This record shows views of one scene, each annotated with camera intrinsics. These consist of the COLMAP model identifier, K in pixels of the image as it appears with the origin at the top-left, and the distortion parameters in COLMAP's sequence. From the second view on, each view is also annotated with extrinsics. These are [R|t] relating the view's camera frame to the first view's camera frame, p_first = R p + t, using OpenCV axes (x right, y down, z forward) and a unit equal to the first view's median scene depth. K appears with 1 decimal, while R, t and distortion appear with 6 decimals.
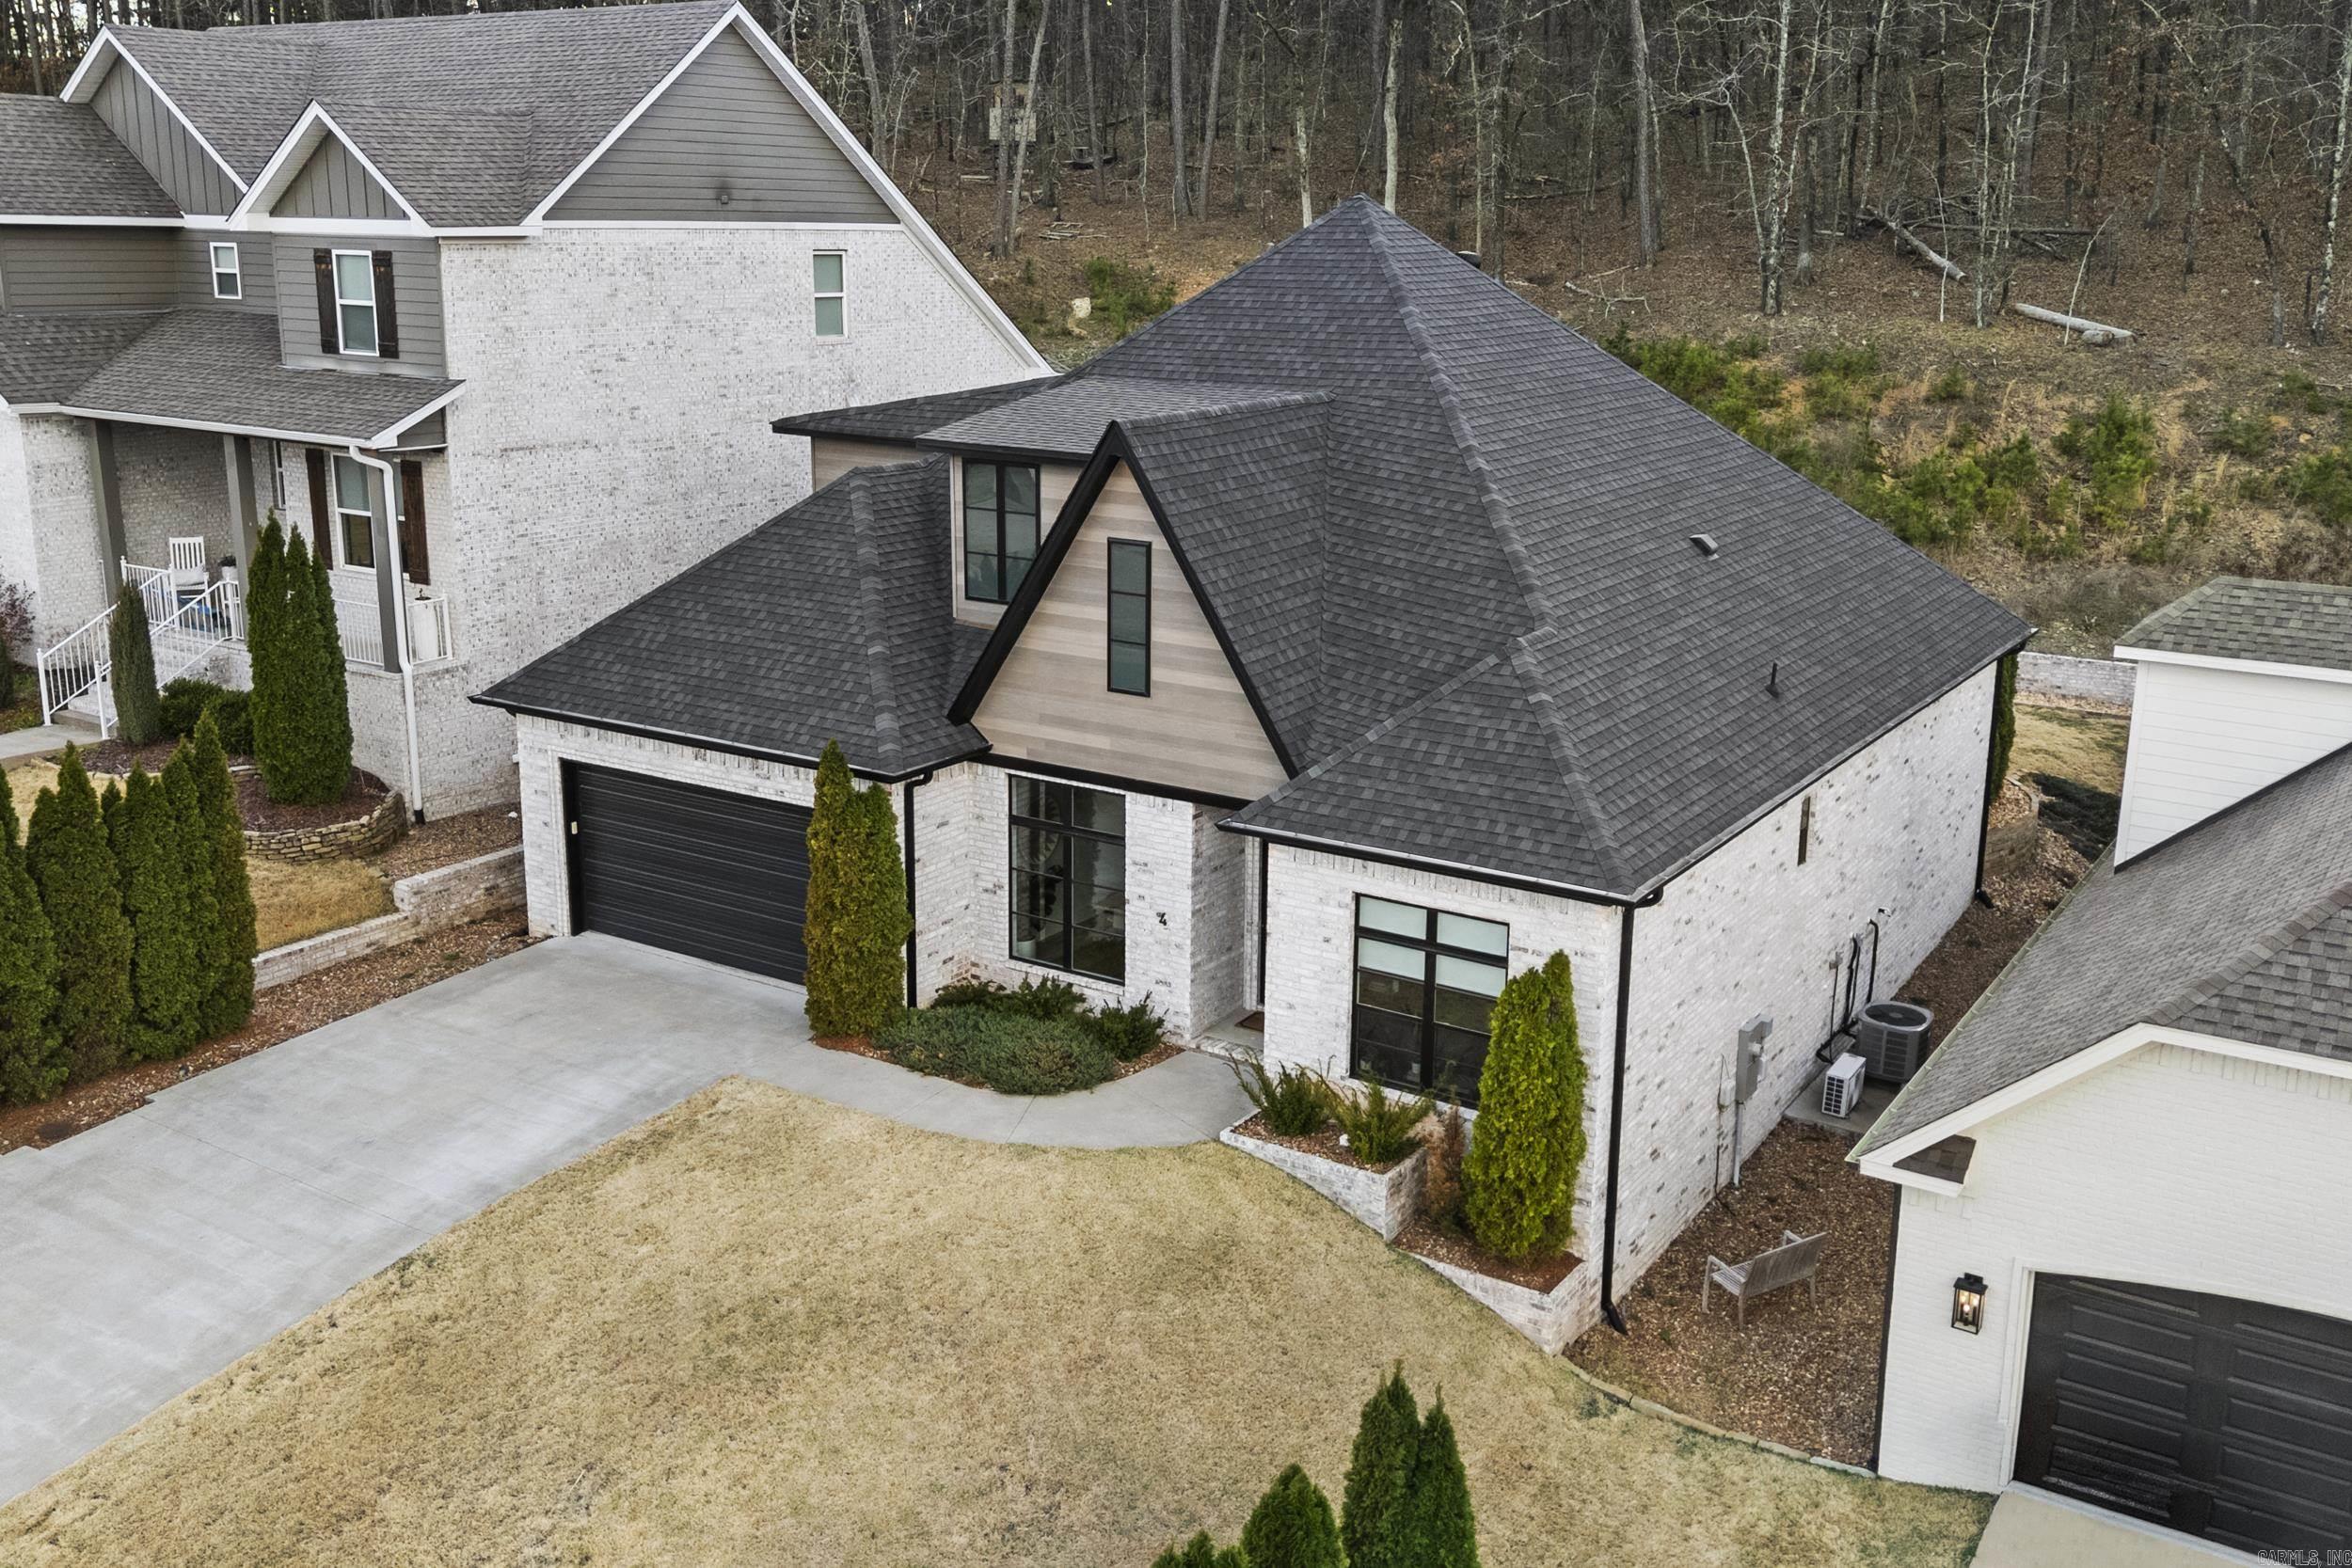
lens RADIAL K [[2024.7, 0, 1102.1], [0, 2024.7, 654.6], [0, 0, 1]] dist [0.124398, -0.212222]
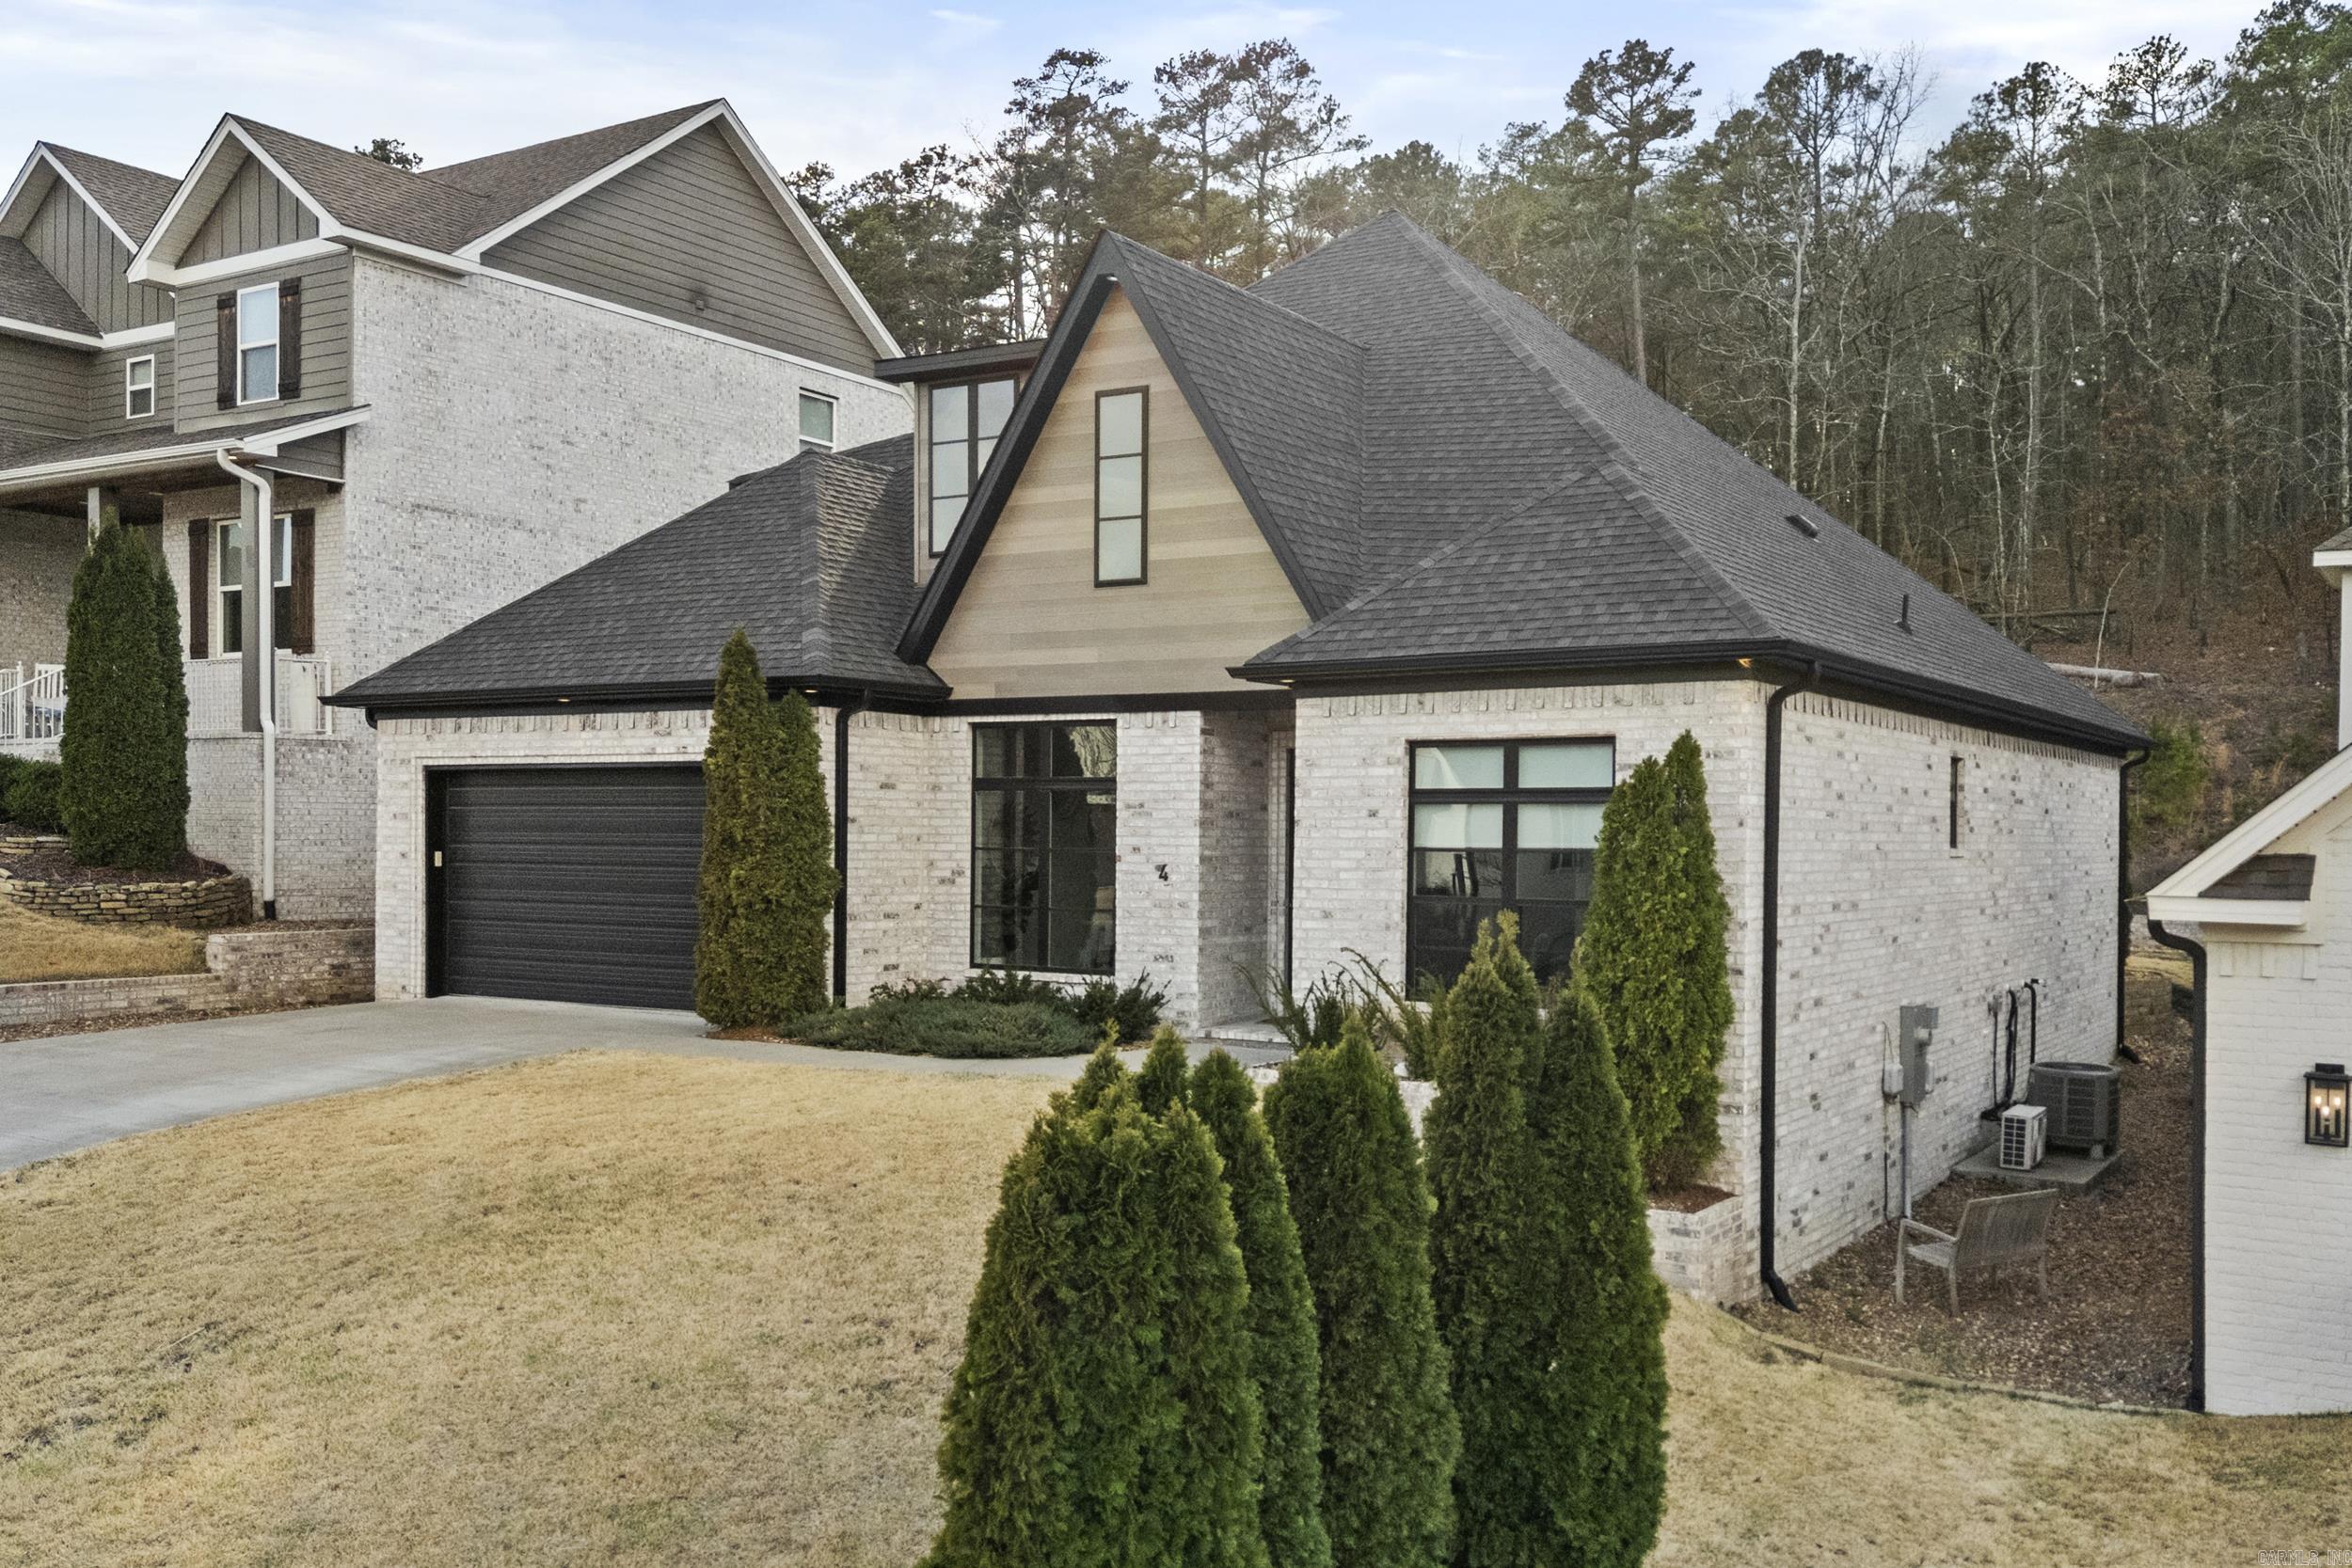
lens RADIAL K [[1941.0, 0, 1213.9], [0, 1941.0, 794.1], [0, 0, 1]] dist [0.071369, -0.066388]
pose [[0.999342, 0.005810, 0.035798, 0.022237], [0.001816, 0.977827, -0.209409, 0.252708], [-0.036221, 0.209336, 0.977173, 0.258341]]
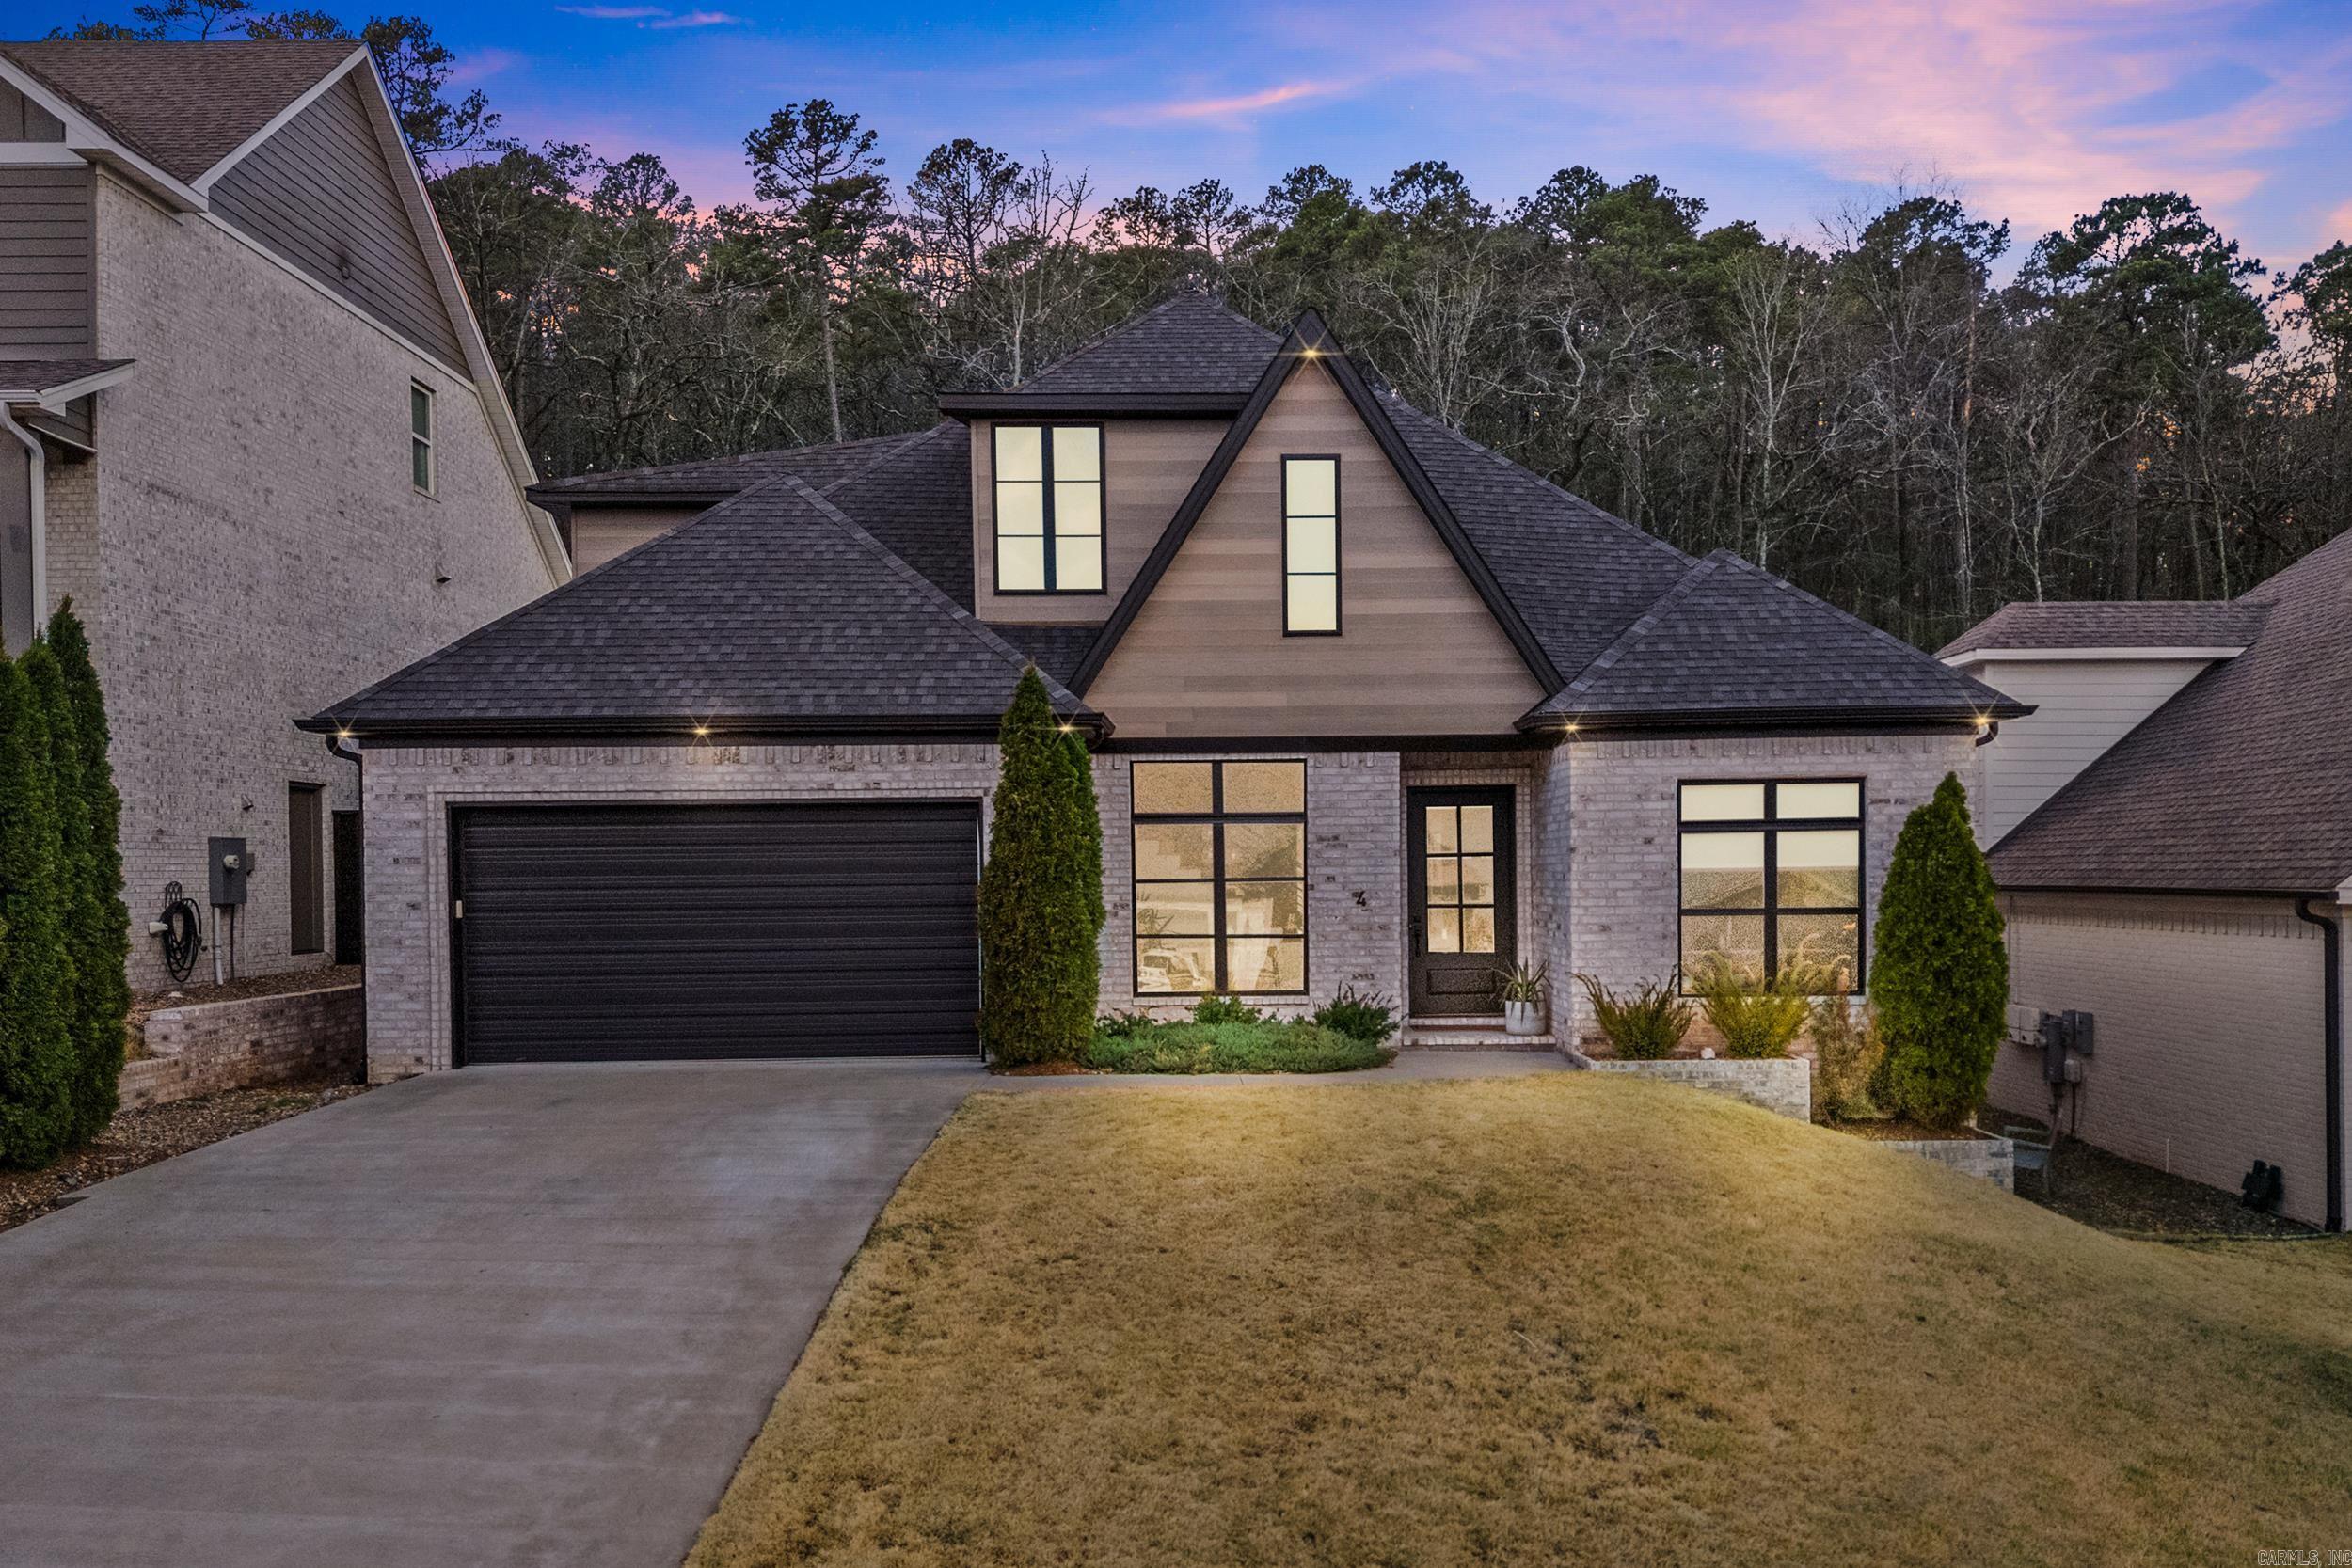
lens RADIAL K [[1934.5, 0, 1168.6], [0, 1934.5, 842.9], [0, 0, 1]] dist [0.085456, -0.107838]
pose [[0.841896, -0.004756, 0.539620, -0.472087], [0.116568, 0.977956, -0.173246, 0.235405], [-0.526900, 0.208757, 0.823891, 0.356705]]
